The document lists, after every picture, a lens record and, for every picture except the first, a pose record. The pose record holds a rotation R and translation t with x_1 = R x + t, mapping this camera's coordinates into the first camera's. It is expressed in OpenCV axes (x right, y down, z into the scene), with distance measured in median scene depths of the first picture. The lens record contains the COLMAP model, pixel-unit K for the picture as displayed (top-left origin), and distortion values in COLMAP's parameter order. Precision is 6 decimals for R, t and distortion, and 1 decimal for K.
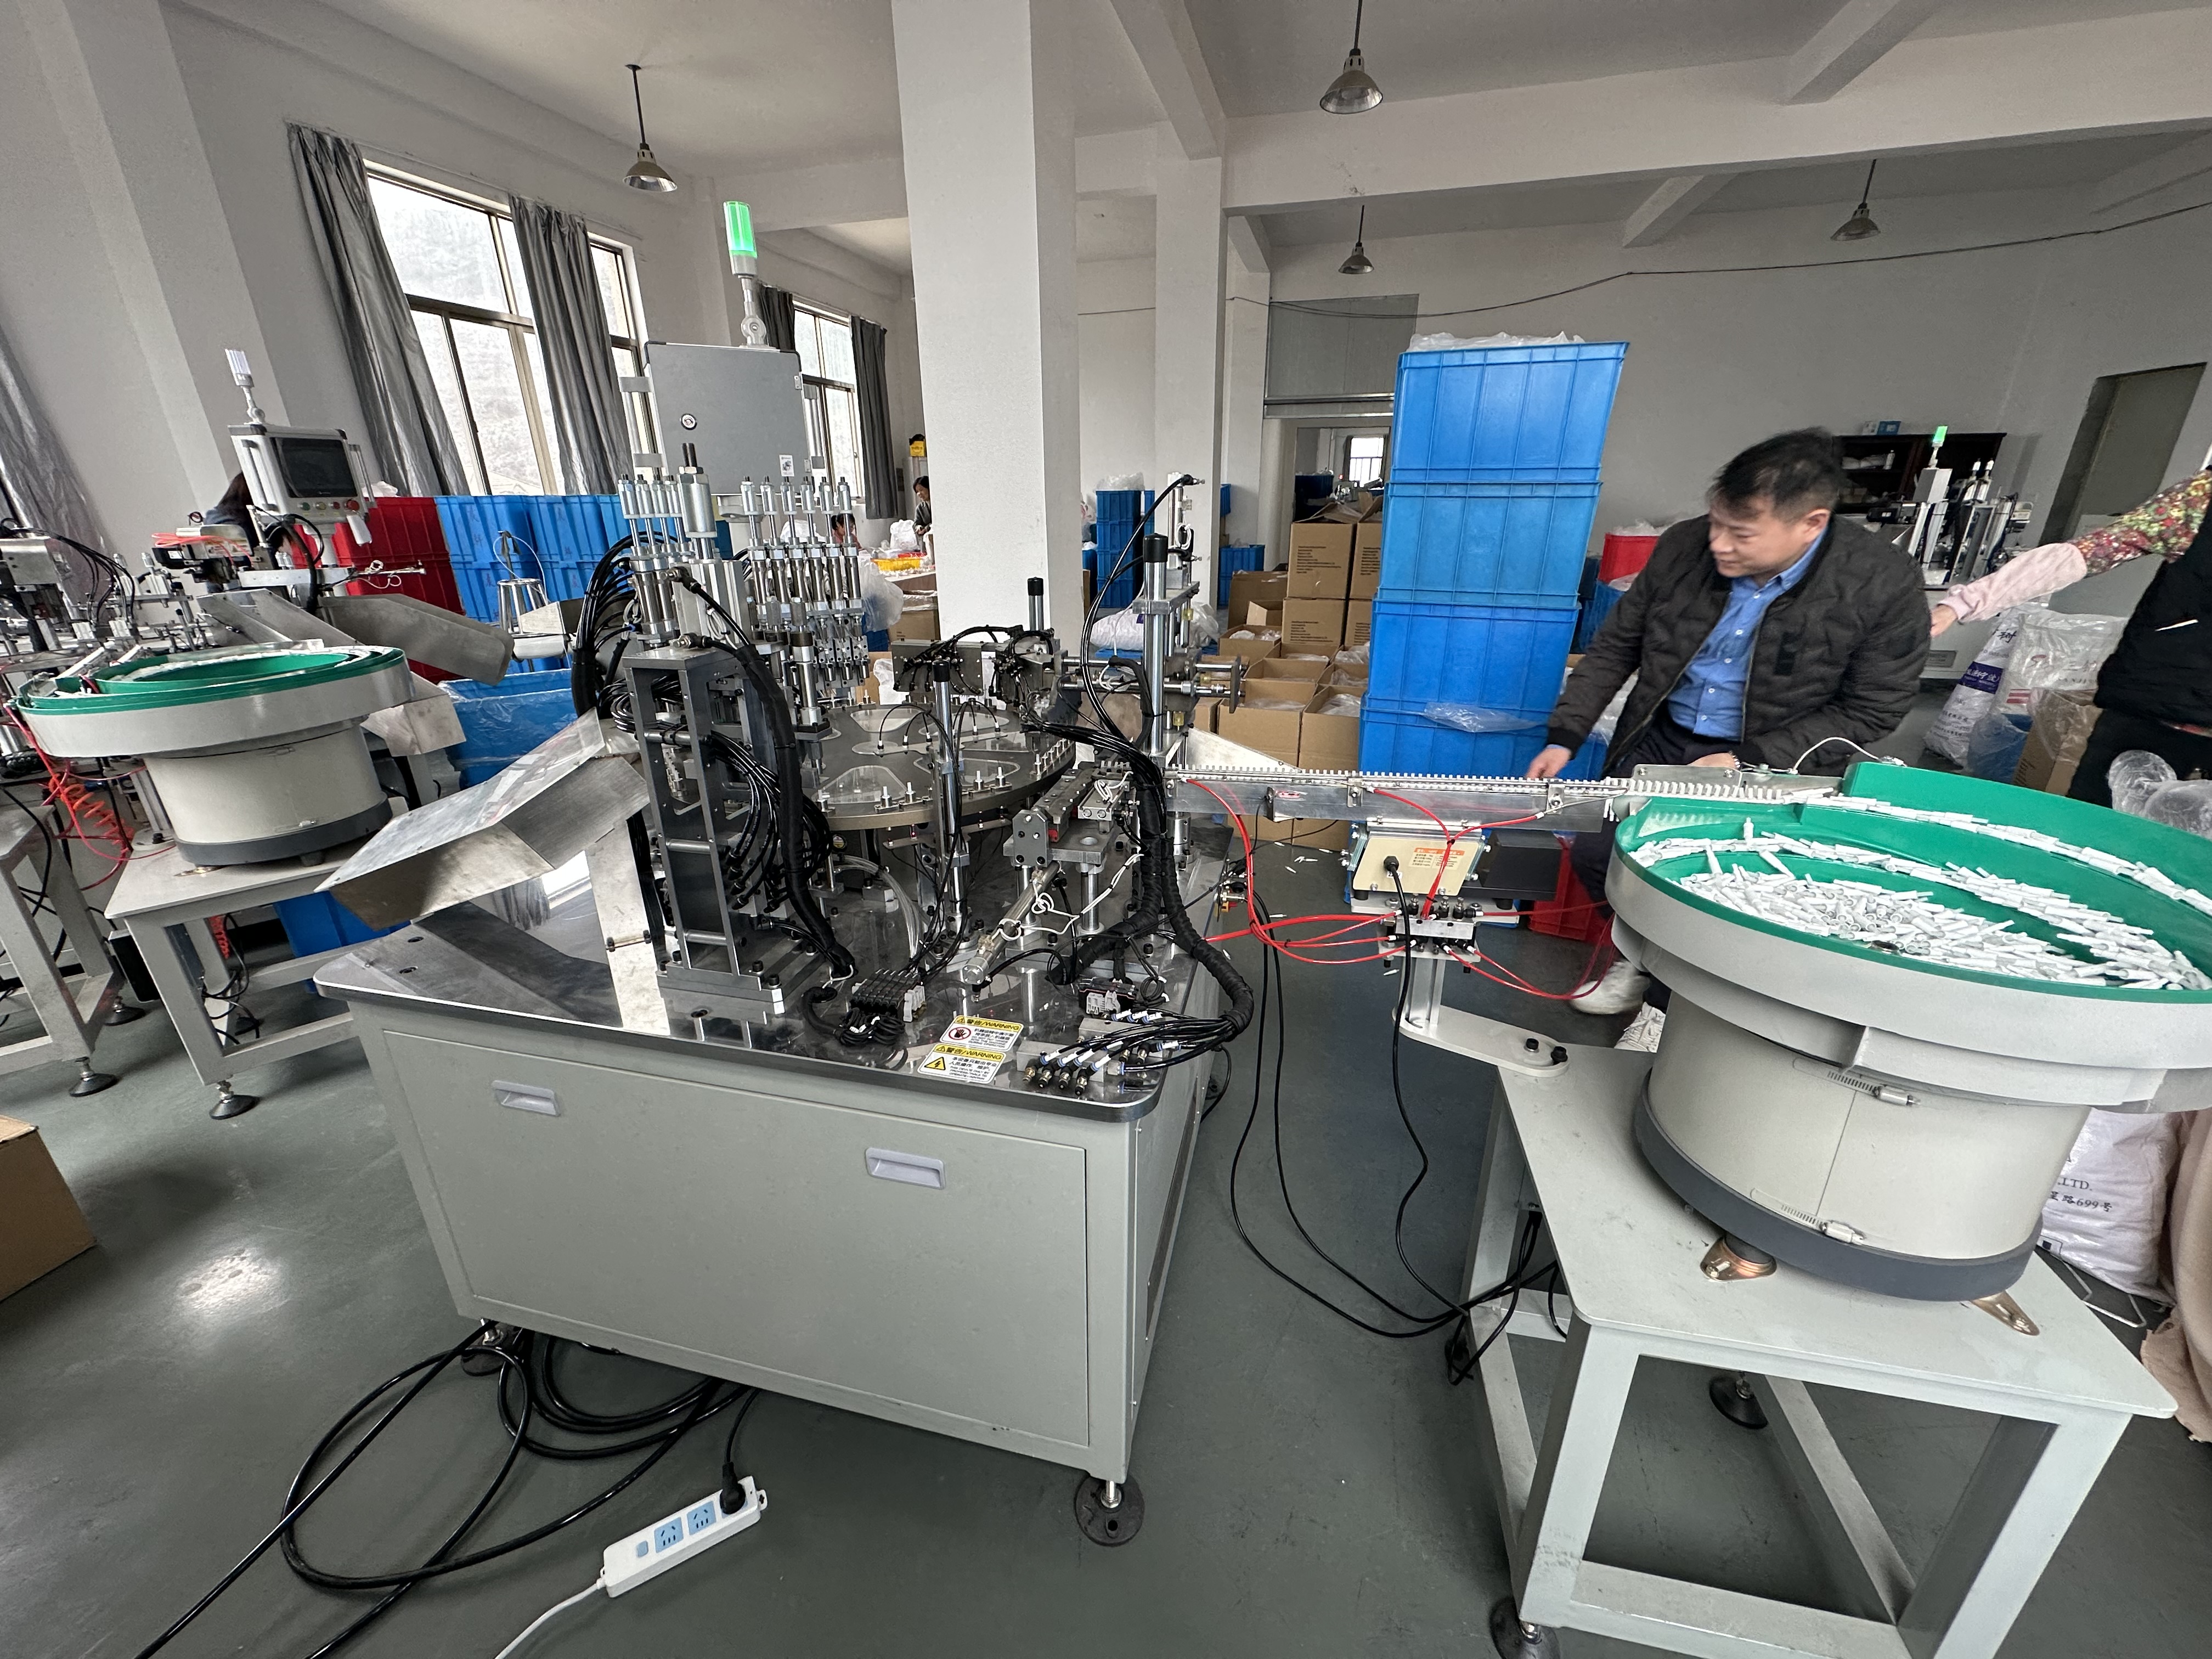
lens RADIAL K [[880.3, 0, 1106.0], [0, 880.3, 829.5], [0, 0, 1]] dist [-0.001421, 0.000294]
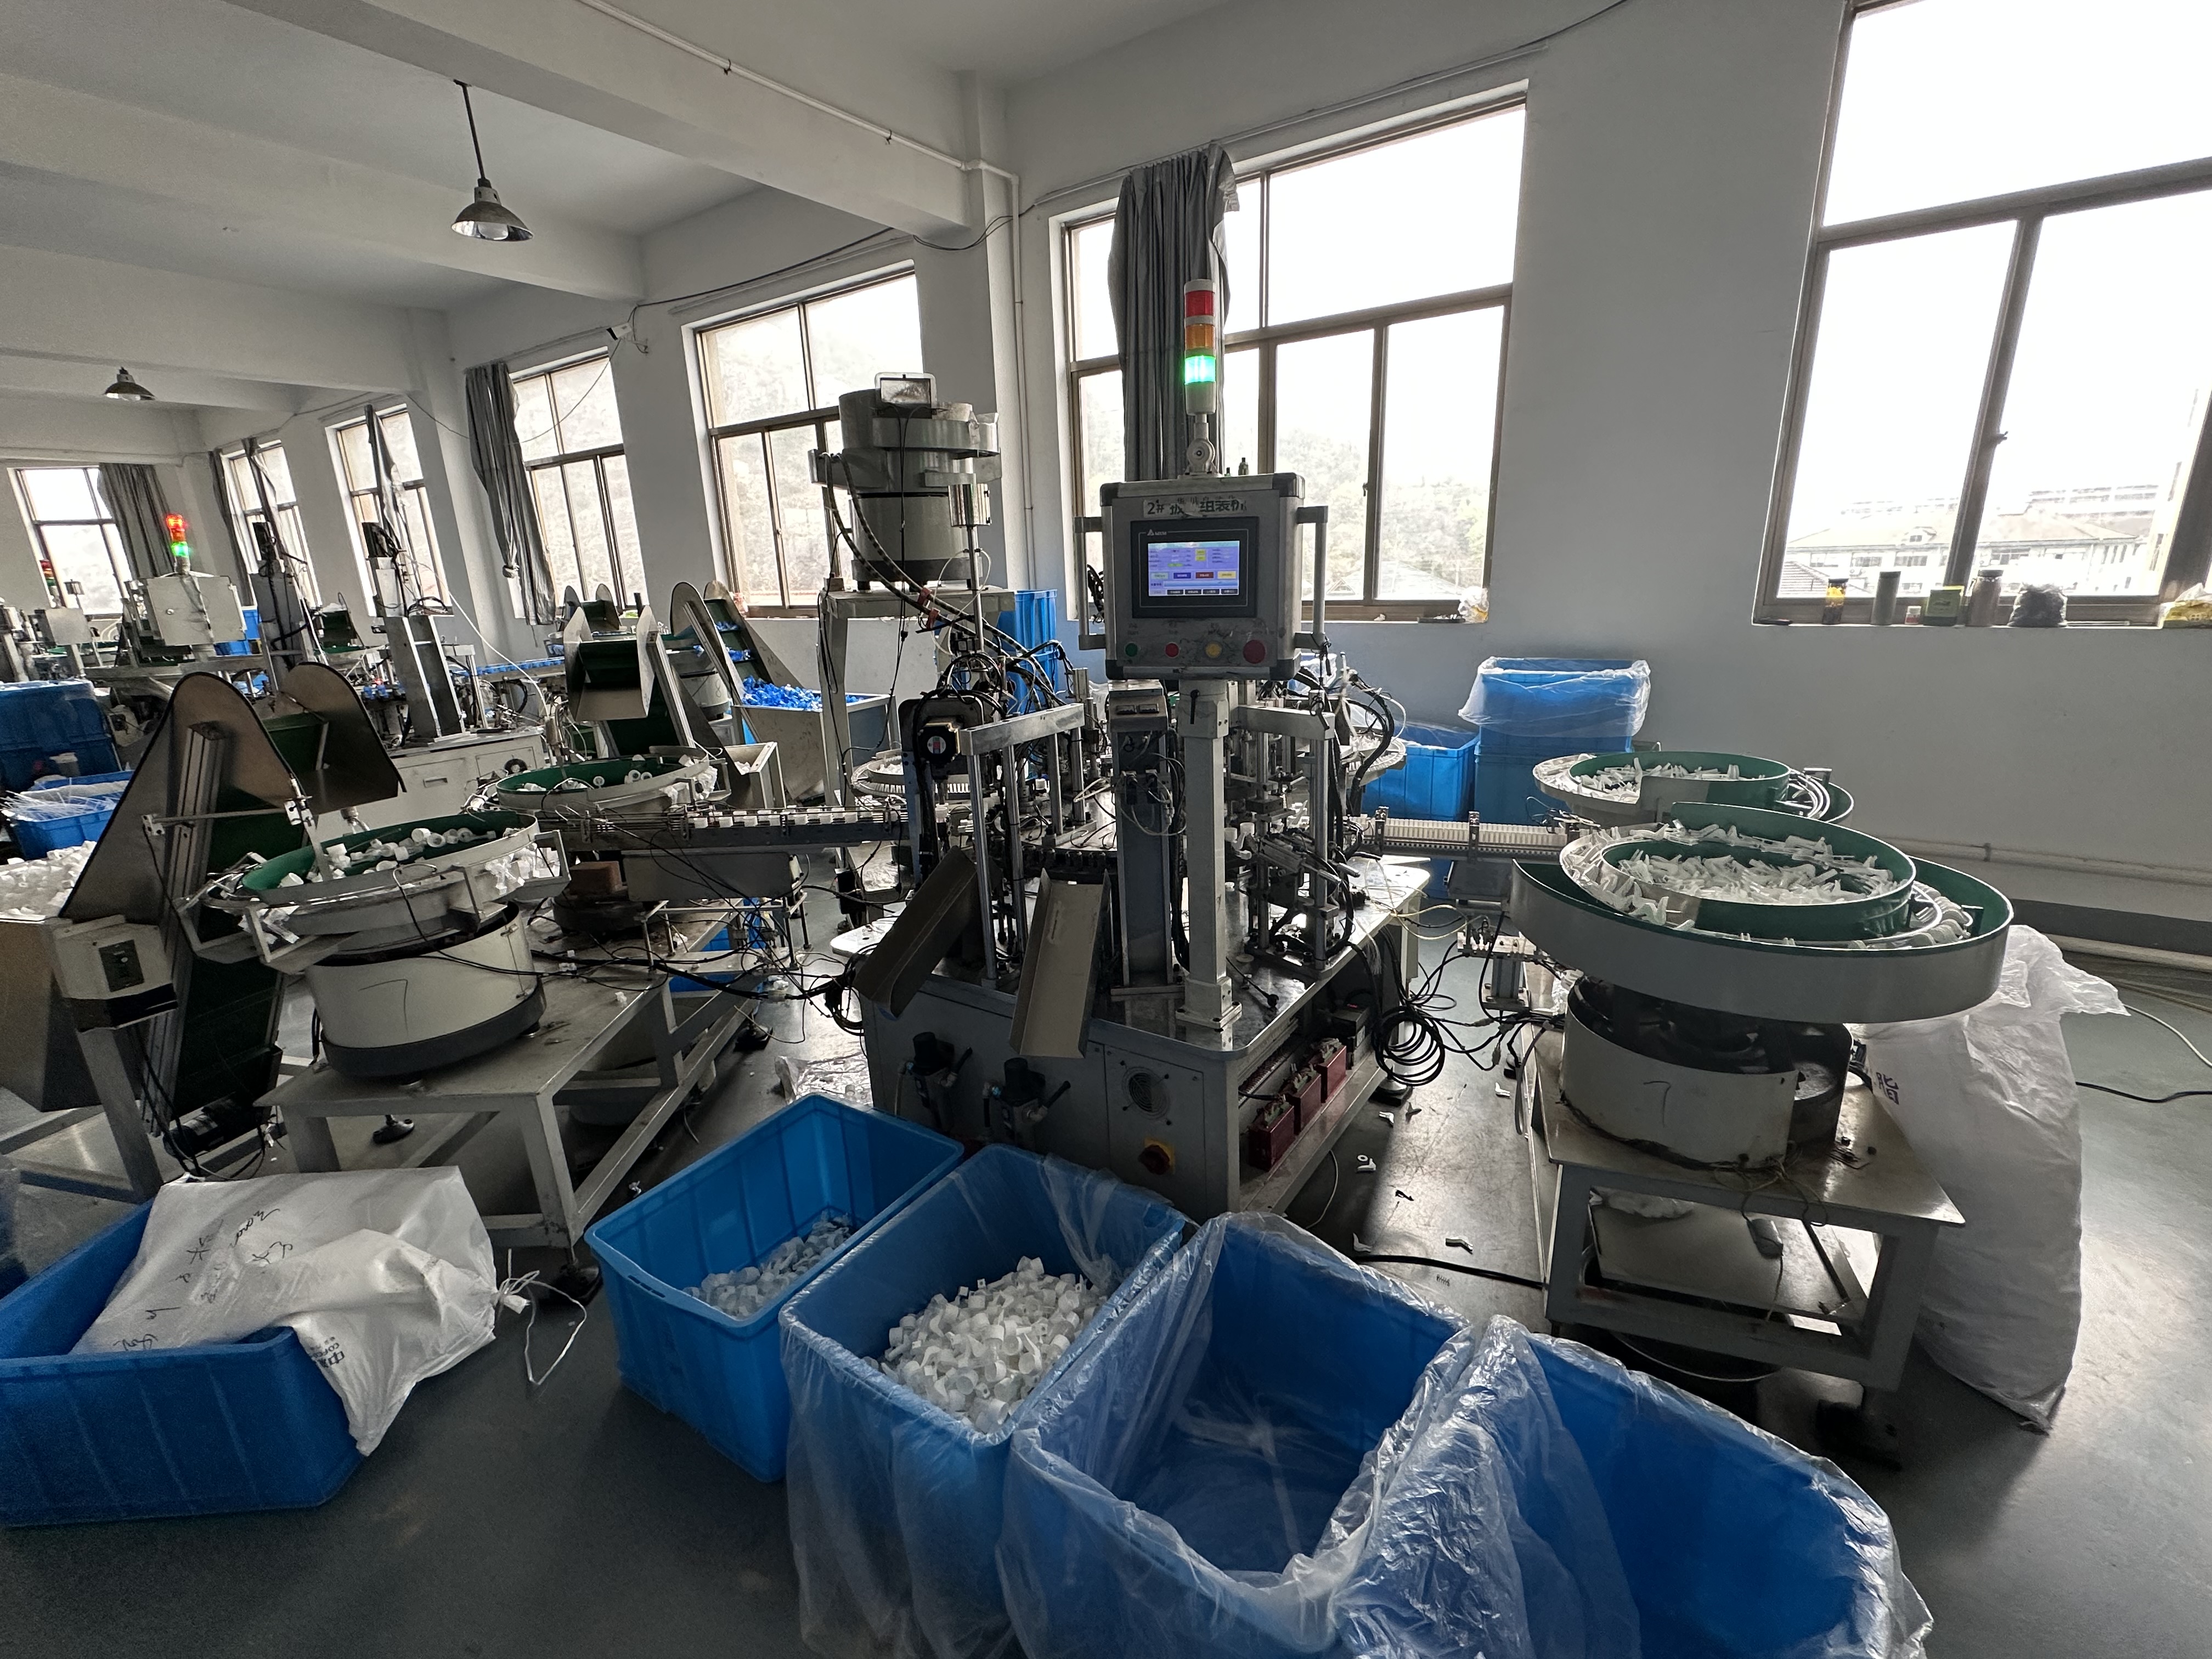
lens RADIAL K [[971.5, 0, 1106.0], [0, 971.5, 829.5], [0, 0, 1]] dist [0.023611, 0.000054]
pose [[-0.347734, 0.272694, -0.897062, 1.393044], [-0.300923, 0.873693, 0.382239, -3.476678], [0.887990, 0.402864, -0.221752, 8.554577]]
